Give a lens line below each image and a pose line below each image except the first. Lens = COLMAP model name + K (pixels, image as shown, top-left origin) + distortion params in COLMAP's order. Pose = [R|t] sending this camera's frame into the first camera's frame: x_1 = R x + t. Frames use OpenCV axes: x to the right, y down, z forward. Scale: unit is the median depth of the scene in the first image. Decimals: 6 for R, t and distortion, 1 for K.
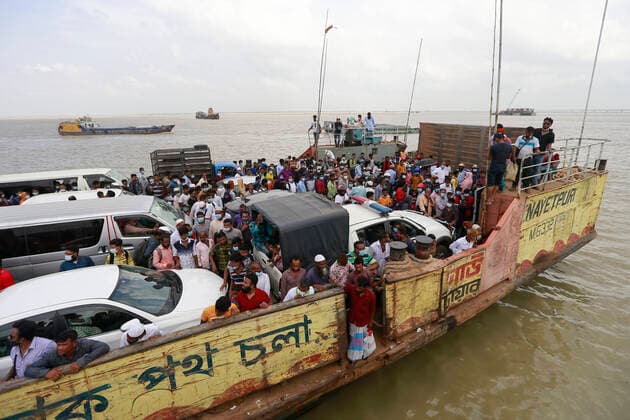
lens RADIAL K [[307.6, 0, 334.0], [0, 307.6, 198.0], [0, 0, 1]] dist [-0.045559, 0.018303]
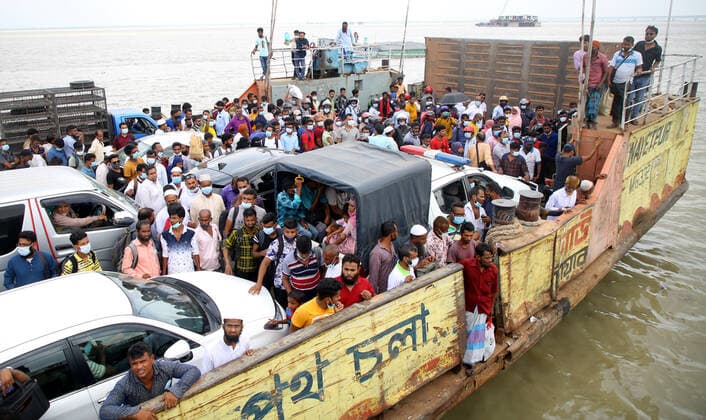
lens RADIAL K [[532.5, 0, 351.4], [0, 532.5, 184.4], [0, 0, 1]] dist [-0.042878, 0.000050]
pose [[0.971556, -0.073141, 0.225234, -0.386629], [0.068508, 0.997248, 0.028326, 0.045716], [-0.226686, -0.012090, 0.973893, -0.122455]]
